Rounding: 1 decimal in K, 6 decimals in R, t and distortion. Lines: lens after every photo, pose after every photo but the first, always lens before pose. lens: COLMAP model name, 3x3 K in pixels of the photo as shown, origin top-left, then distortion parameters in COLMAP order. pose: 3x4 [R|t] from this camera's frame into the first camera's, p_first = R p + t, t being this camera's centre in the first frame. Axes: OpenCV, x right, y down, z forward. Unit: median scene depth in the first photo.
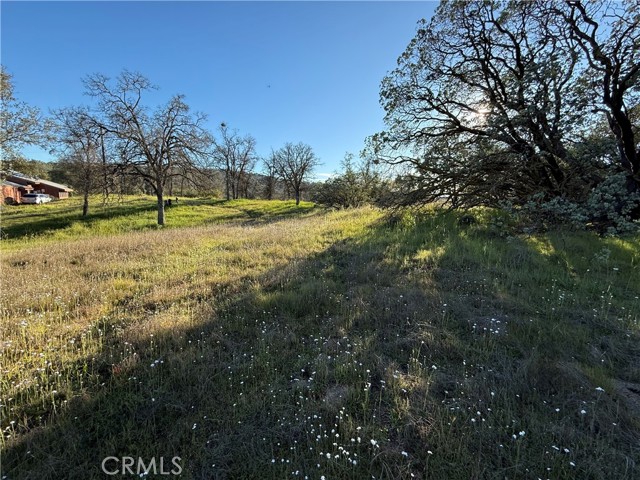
lens RADIAL K [[255.8, 0, 319.3], [0, 255.8, 240.3], [0, 0, 1]] dist [0.000586, 0.000089]
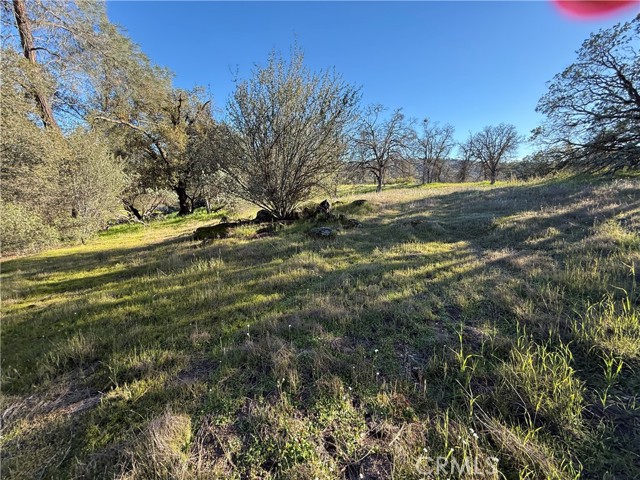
lens RADIAL K [[255.8, 0, 319.3], [0, 255.8, 240.3], [0, 0, 1]] dist [0.000586, 0.000089]
pose [[0.770333, 0.092548, -0.630890, 0.047412], [-0.066043, 0.995670, 0.065418, 0.058522], [0.634212, -0.008728, 0.773110, -0.233018]]
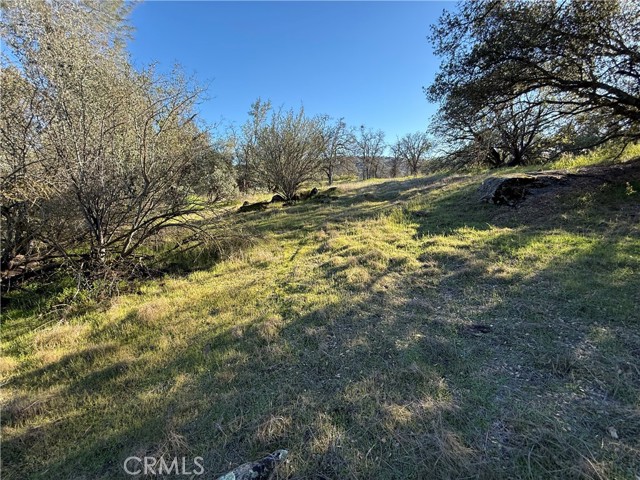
lens RADIAL K [[255.8, 0, 319.3], [0, 255.8, 240.3], [0, 0, 1]] dist [0.000586, 0.000089]
pose [[0.886625, 0.037410, -0.460974, 0.093199], [-0.008566, 0.997880, 0.064507, 0.091149], [0.462410, -0.053245, 0.885066, -0.395848]]
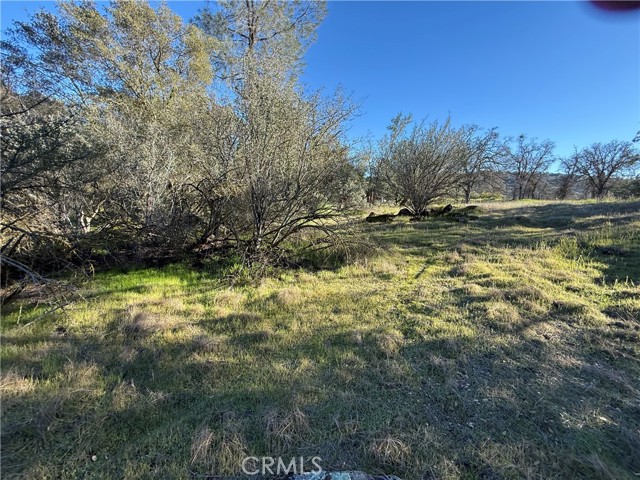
lens RADIAL K [[255.8, 0, 319.3], [0, 255.8, 240.3], [0, 0, 1]] dist [0.000586, 0.000089]
pose [[0.582814, 0.123840, -0.803113, 0.089474], [-0.139488, 0.988896, 0.051263, 0.092399], [0.800544, 0.082148, 0.593617, -0.398745]]
